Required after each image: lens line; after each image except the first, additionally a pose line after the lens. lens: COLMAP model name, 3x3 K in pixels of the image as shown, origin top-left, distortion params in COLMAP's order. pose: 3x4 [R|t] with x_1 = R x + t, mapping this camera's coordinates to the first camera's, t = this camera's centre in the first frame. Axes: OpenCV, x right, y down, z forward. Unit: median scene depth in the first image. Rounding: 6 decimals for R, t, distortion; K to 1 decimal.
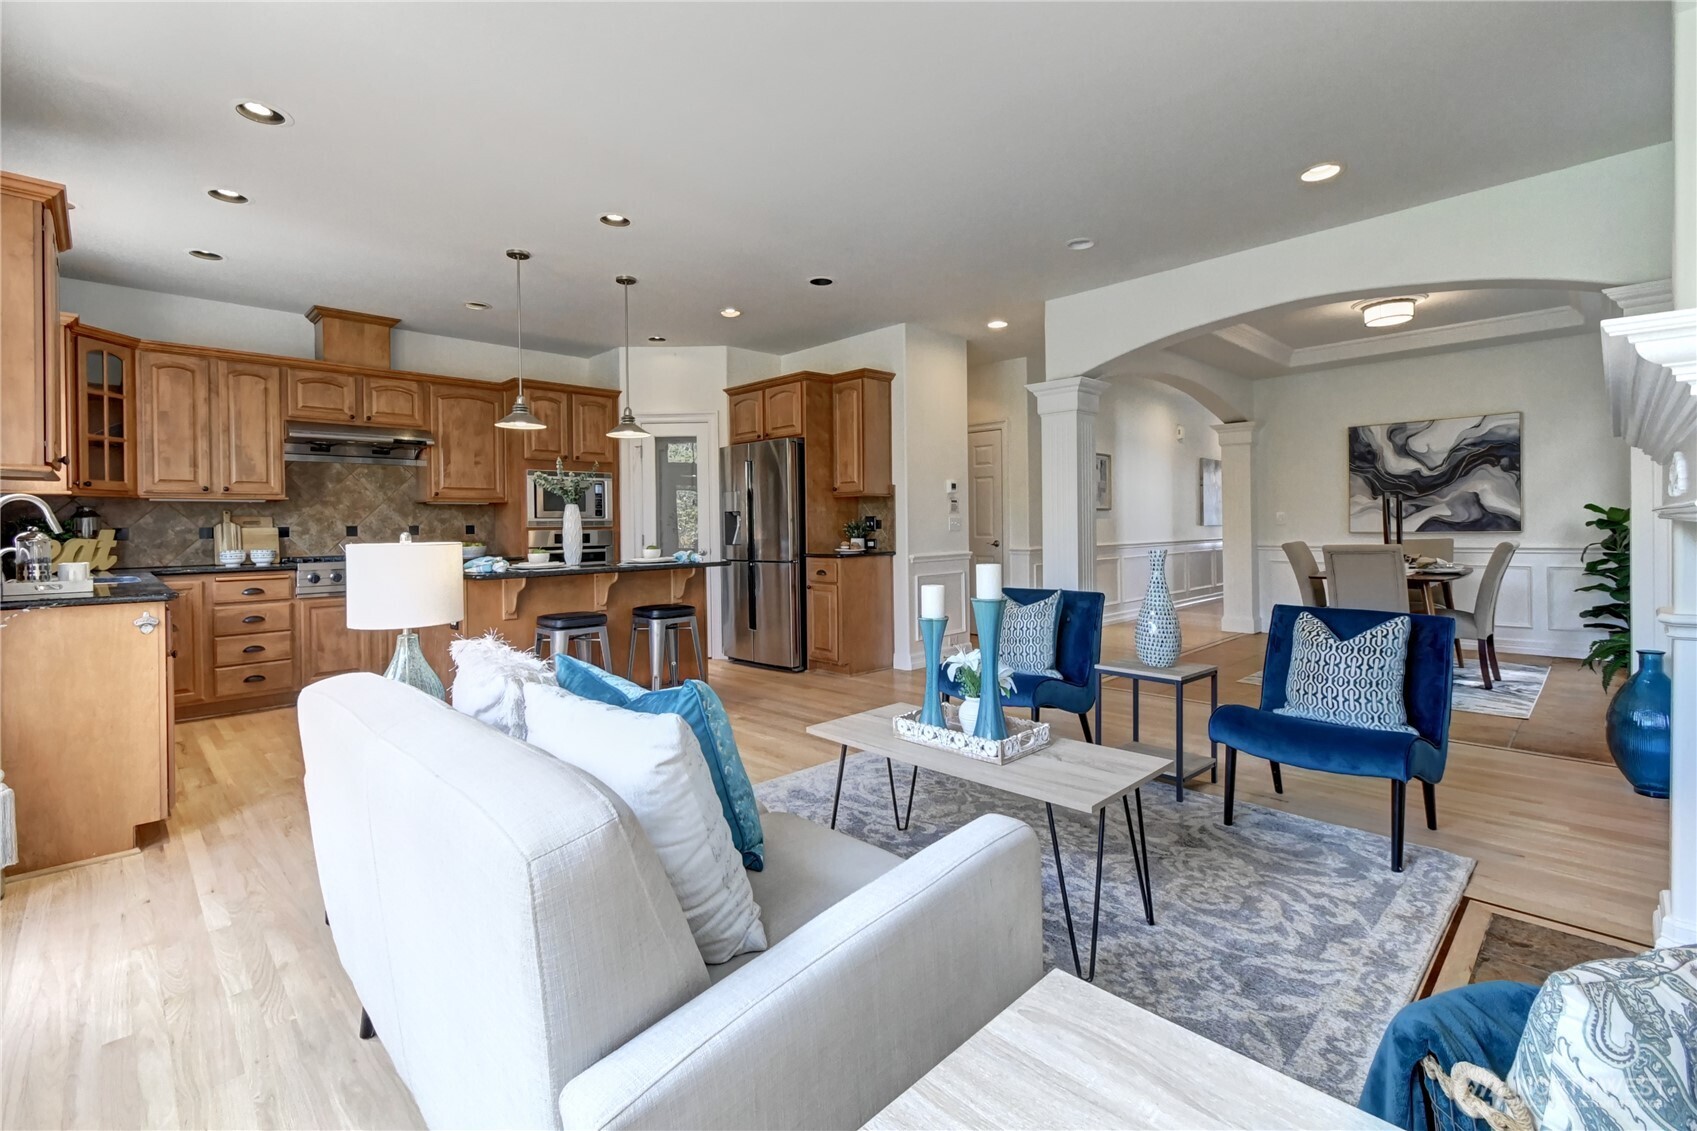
lens RADIAL K [[759.2, 0, 840.7], [0, 759.2, 525.5], [0, 0, 1]] dist [0.002004, -0.004699]
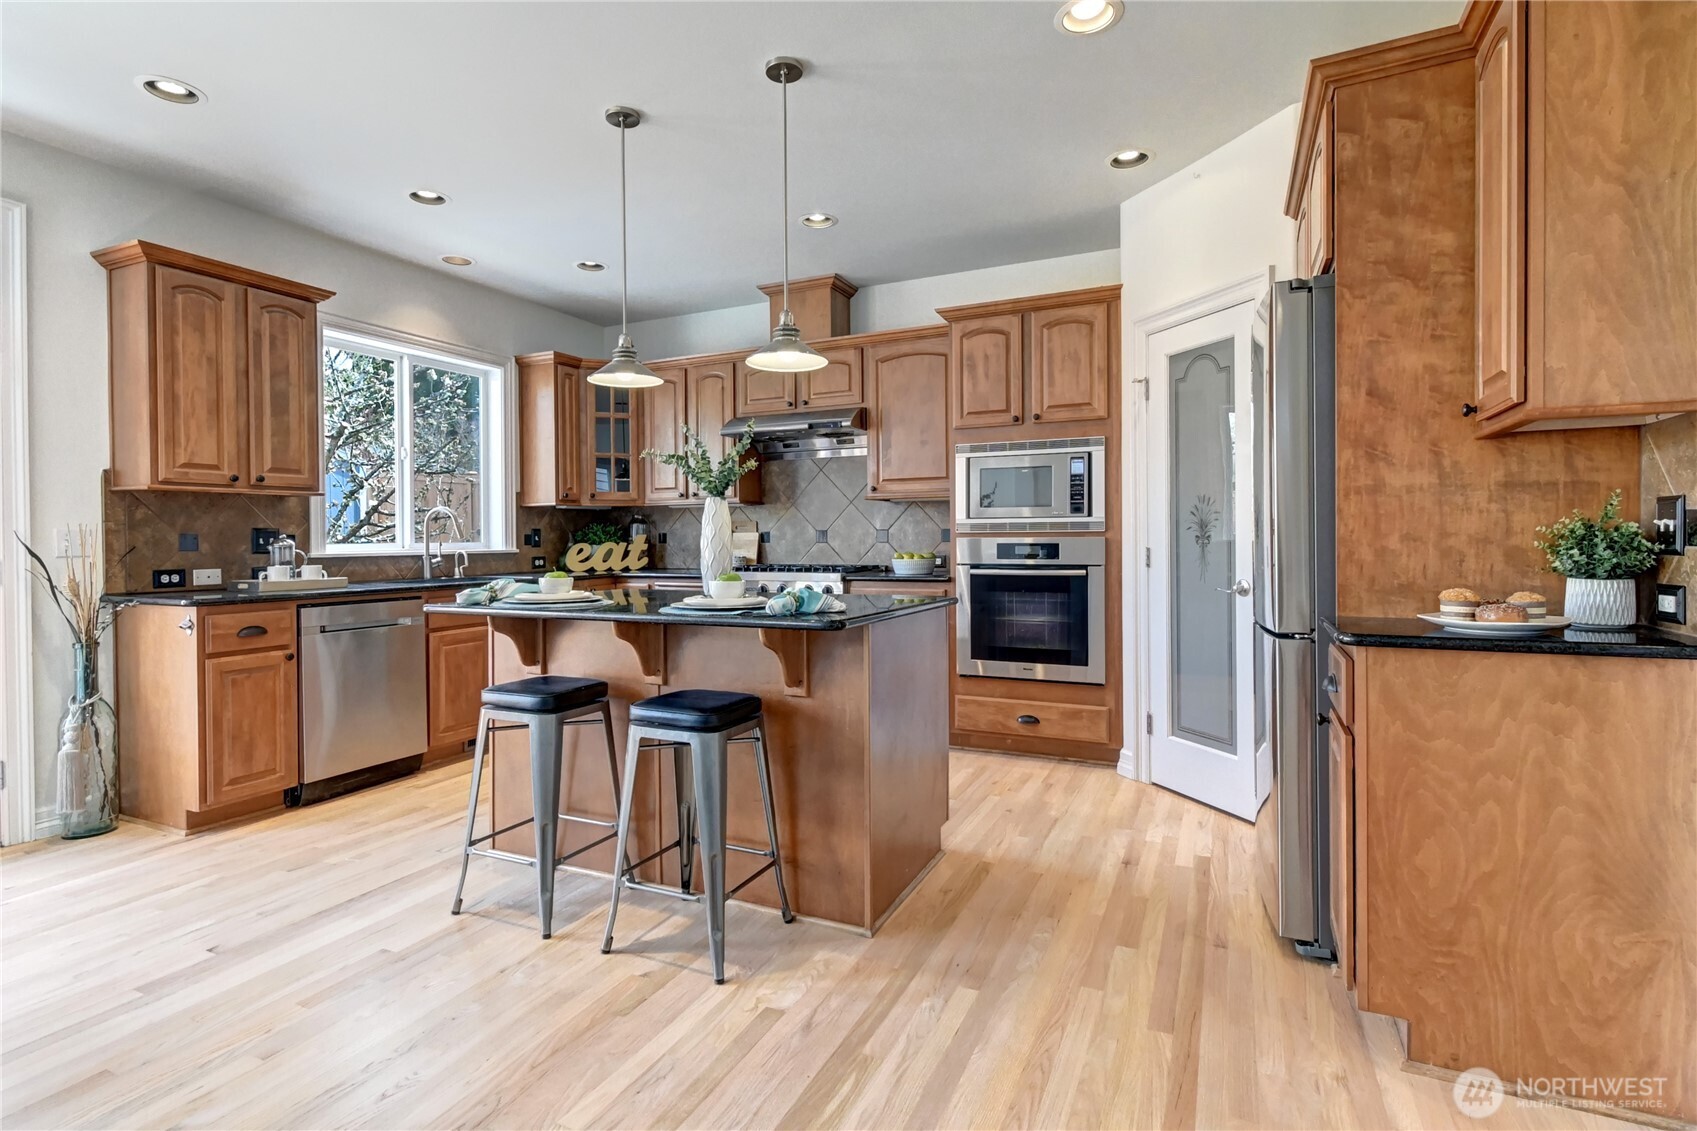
lens RADIAL K [[788.2, 0, 850.2], [0, 788.2, 549.1], [0, 0, 1]] dist [-0.003571, -0.000229]
pose [[0.337711, 0.023036, -0.940968, 0.199913], [0.001688, 0.999684, 0.025080, -0.000926], [0.941248, -0.010058, 0.337565, 0.688141]]
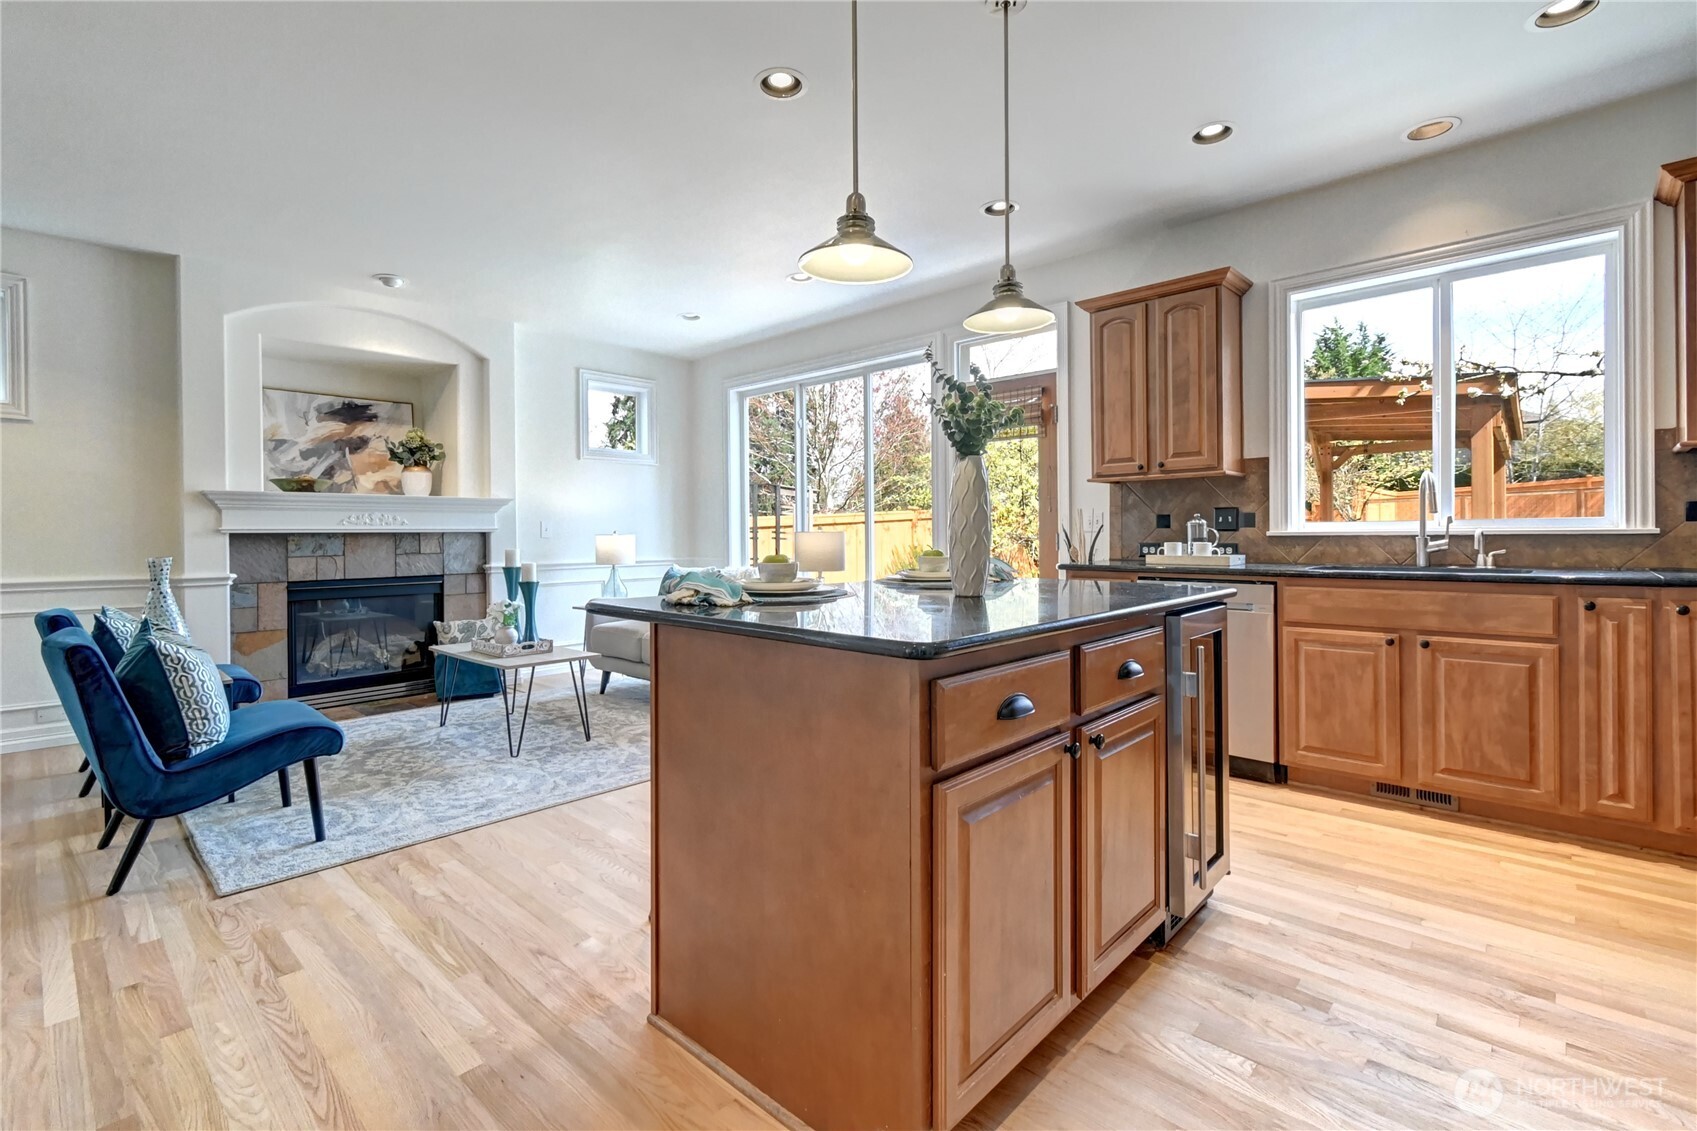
lens RADIAL K [[759.2, 0, 853.5], [0, 759.2, 556.7], [0, 0, 1]] dist [0.002004, -0.004699]
pose [[-0.998544, 0.024161, -0.048238, -0.119608], [0.022700, 0.999274, 0.030601, 0.009599], [0.048943, 0.029462, -0.998367, 1.010711]]
